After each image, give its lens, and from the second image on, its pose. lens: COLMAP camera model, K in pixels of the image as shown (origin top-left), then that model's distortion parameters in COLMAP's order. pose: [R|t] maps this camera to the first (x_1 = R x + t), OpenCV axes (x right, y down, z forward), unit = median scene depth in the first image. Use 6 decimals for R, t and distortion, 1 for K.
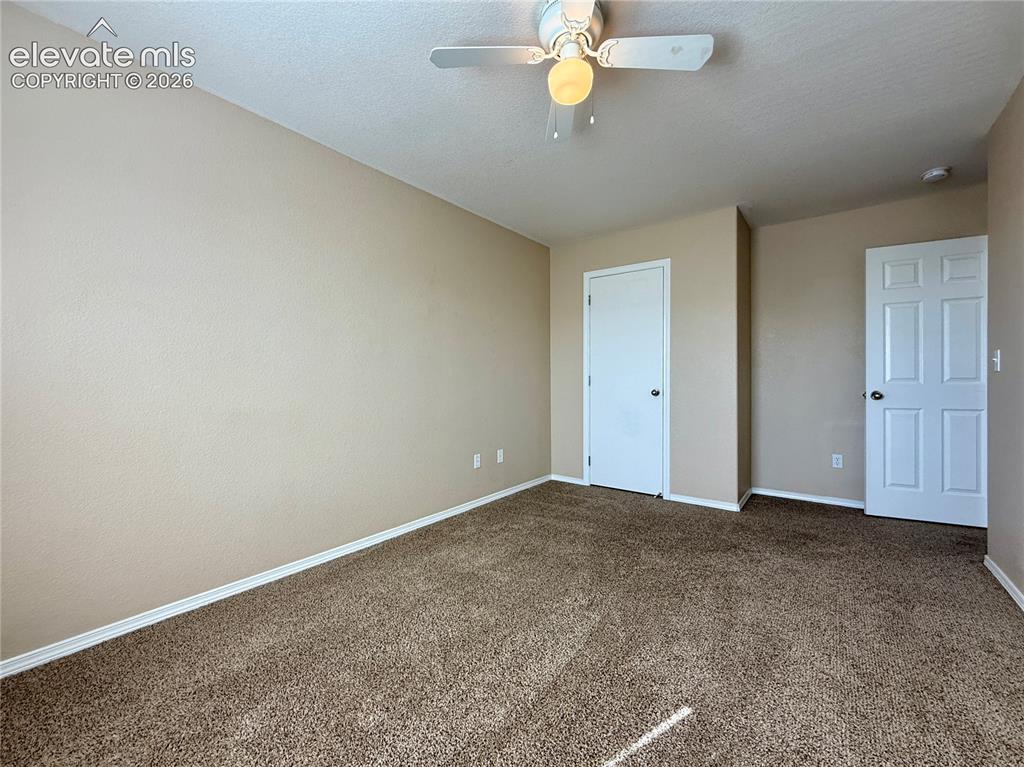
lens RADIAL K [[424.9, 0, 511.3], [0, 424.9, 380.1], [0, 0, 1]] dist [0.003503, 0.000021]
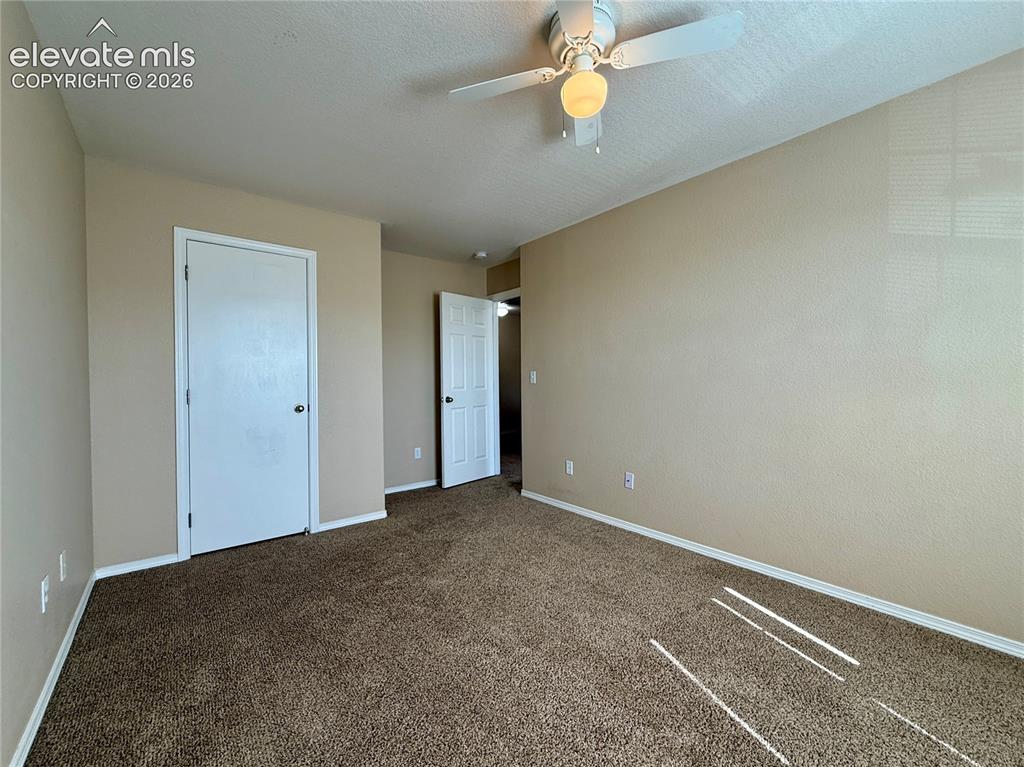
lens RADIAL K [[424.9, 0, 513.8], [0, 424.9, 383.1], [0, 0, 1]] dist [0.003503, 0.000021]
pose [[0.239170, -0.009884, 0.970927, -0.404157], [0.008537, 0.999931, 0.008077, -0.025673], [-0.970940, 0.006357, 0.239238, 0.443854]]
